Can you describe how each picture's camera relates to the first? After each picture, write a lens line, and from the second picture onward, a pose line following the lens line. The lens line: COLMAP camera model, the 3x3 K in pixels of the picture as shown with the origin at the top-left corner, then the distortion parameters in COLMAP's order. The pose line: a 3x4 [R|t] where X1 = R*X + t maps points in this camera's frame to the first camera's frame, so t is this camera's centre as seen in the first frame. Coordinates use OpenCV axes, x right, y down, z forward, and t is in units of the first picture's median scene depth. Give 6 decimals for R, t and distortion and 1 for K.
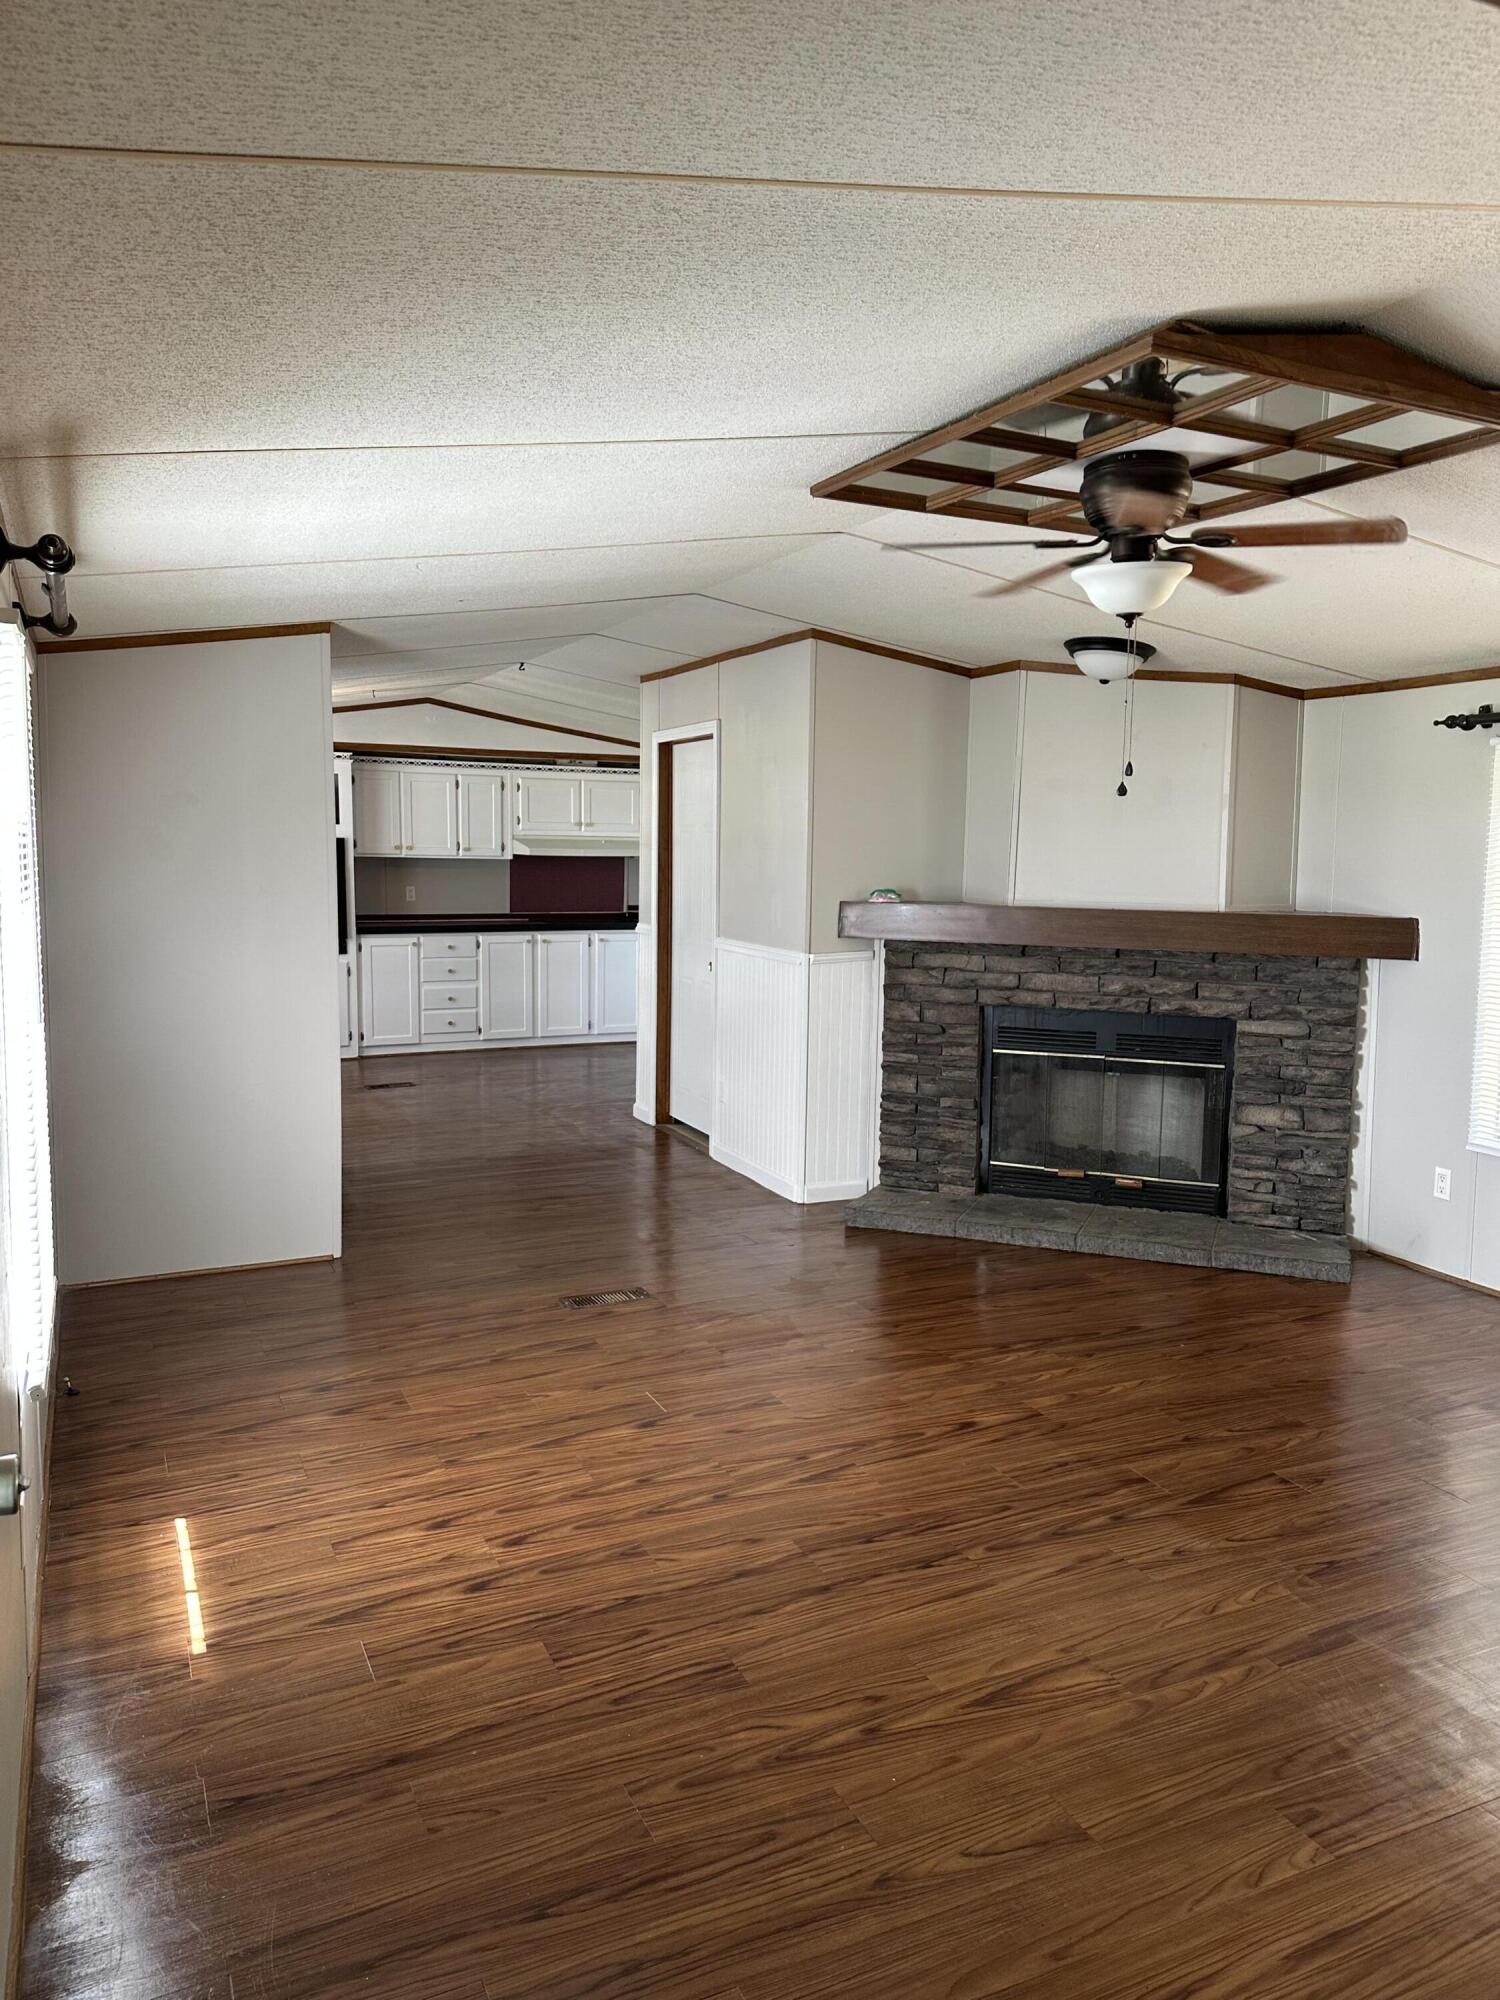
lens RADIAL K [[1427.8, 0, 771.4], [0, 1427.8, 991.1], [0, 0, 1]] dist [0.030917, 0.002522]
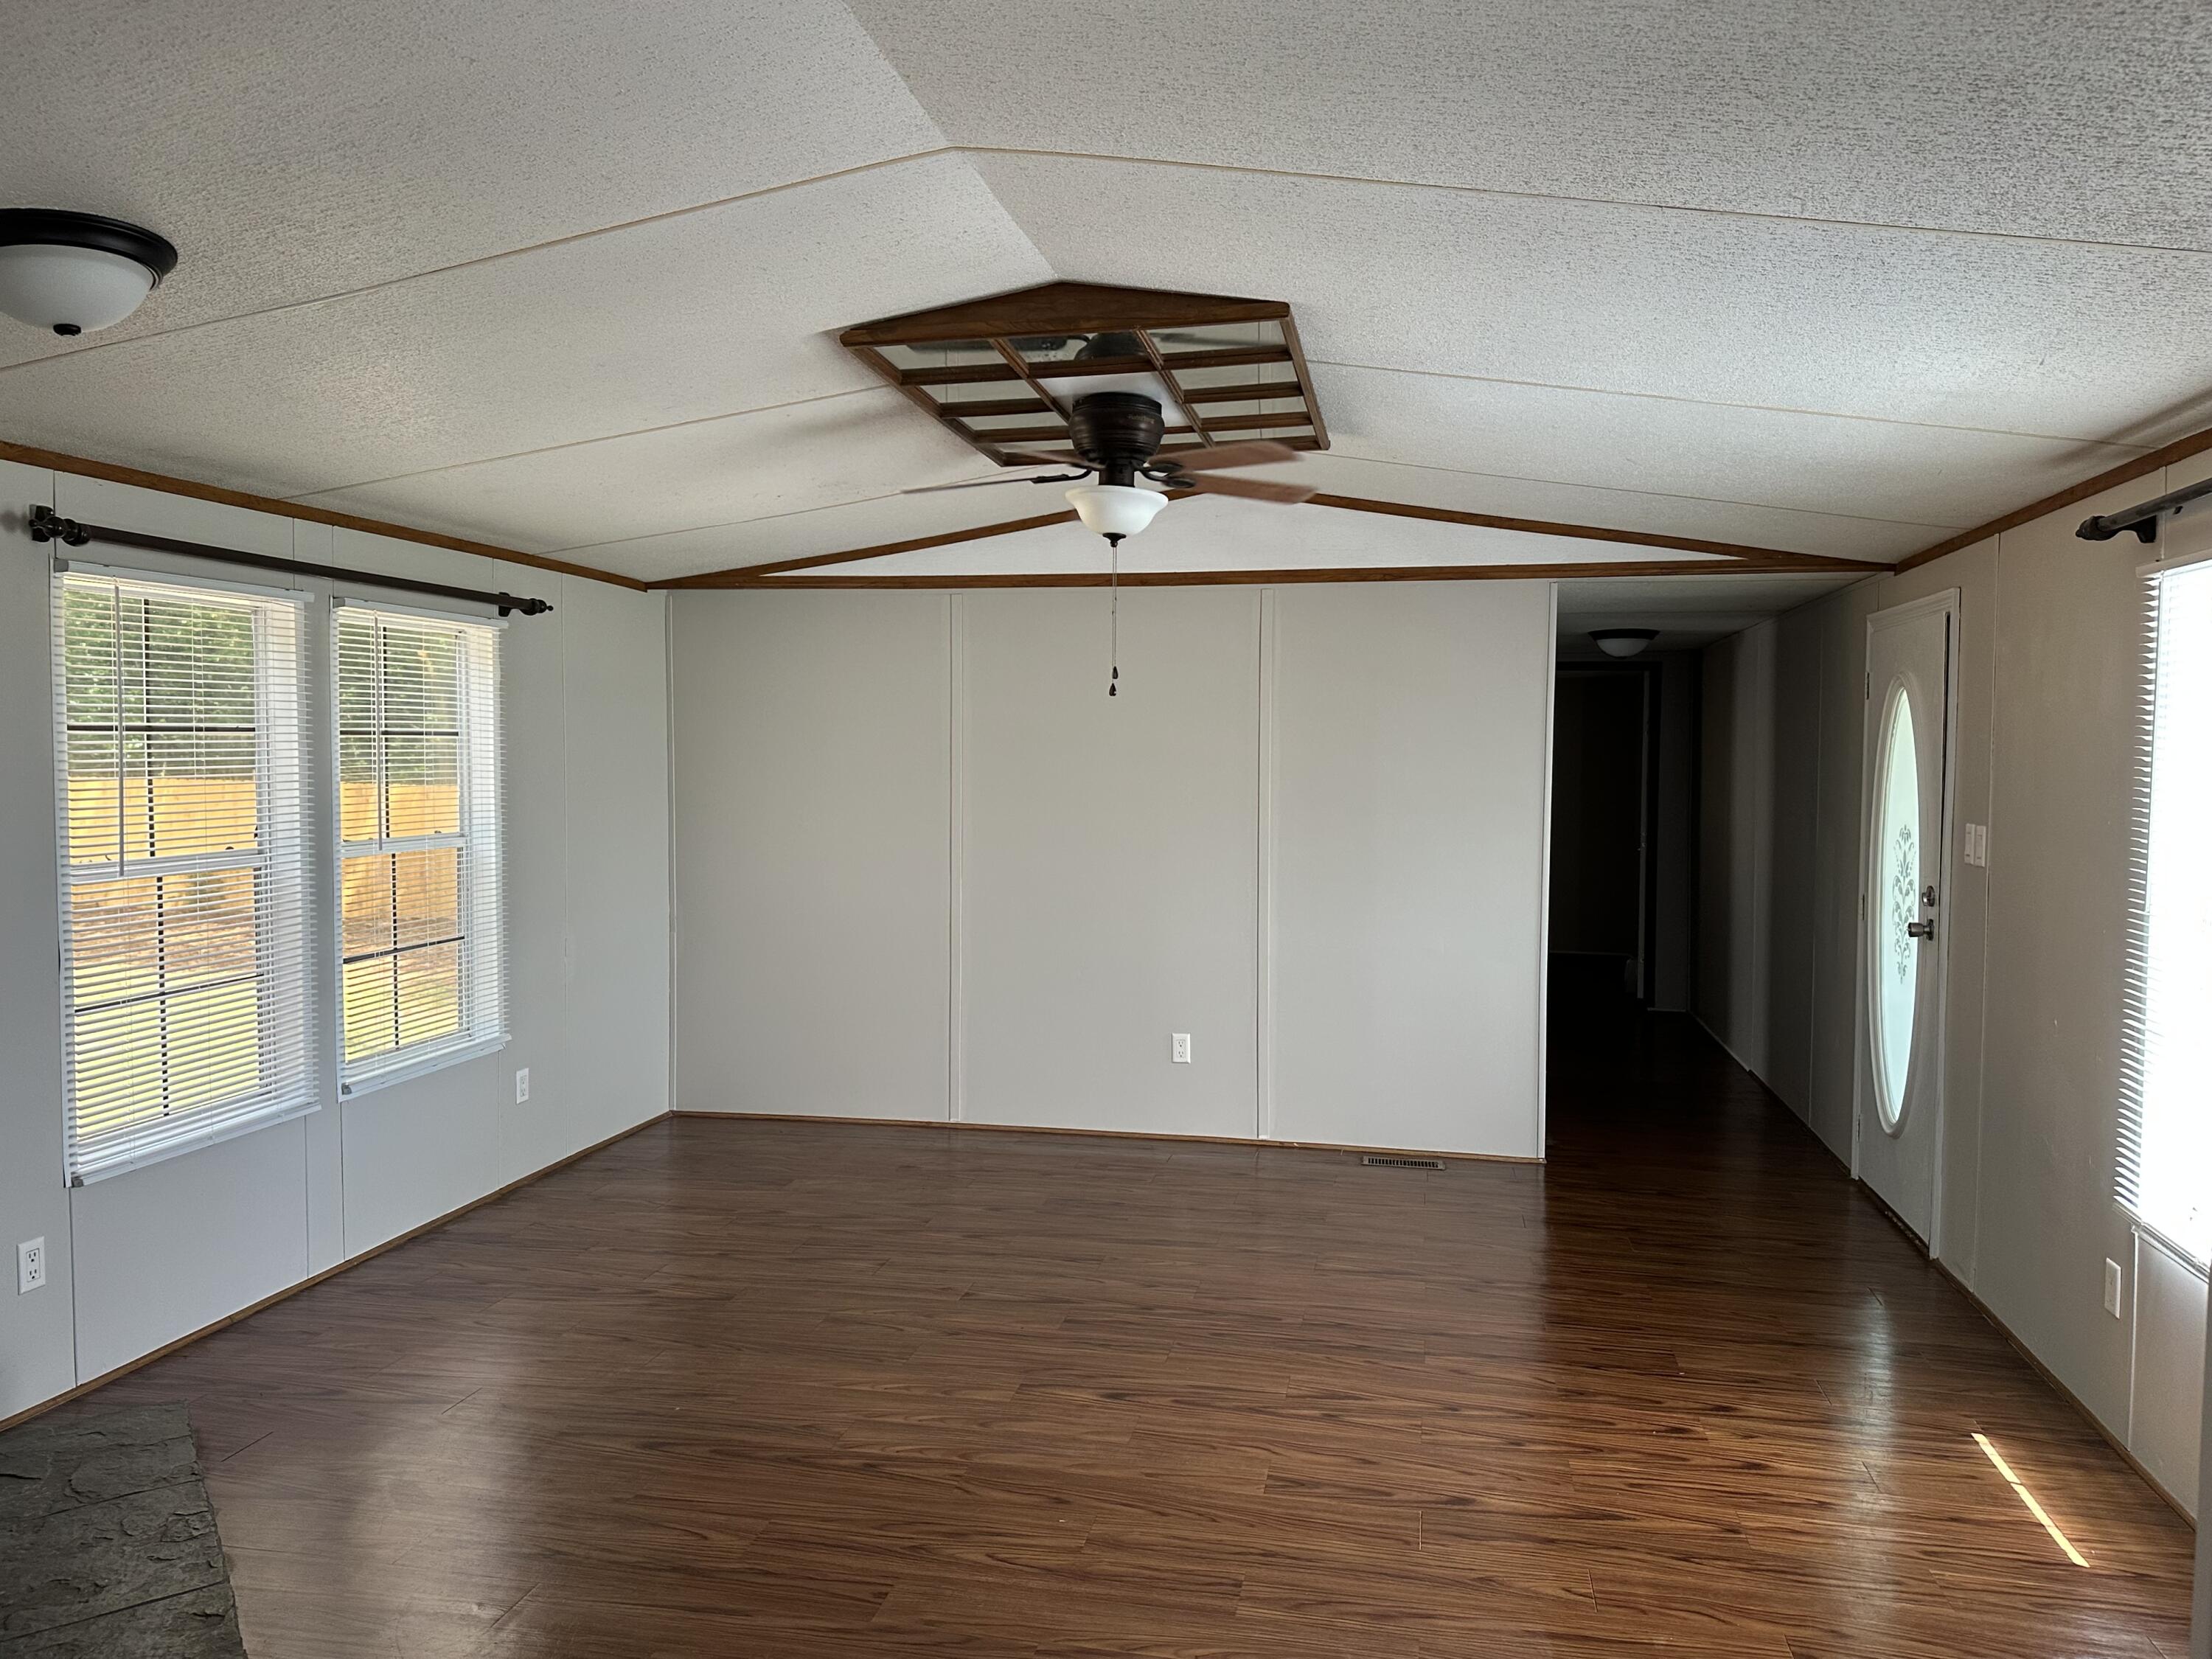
lens RADIAL K [[1579.2, 0, 1102.3], [0, 1579.2, 828.5], [0, 0, 1]] dist [0.030917, 0.002522]
pose [[-0.792452, -0.055039, 0.607446, -0.410395], [0.044114, 0.988140, 0.147083, -0.176931], [-0.608337, 0.143353, -0.780626, 1.640931]]
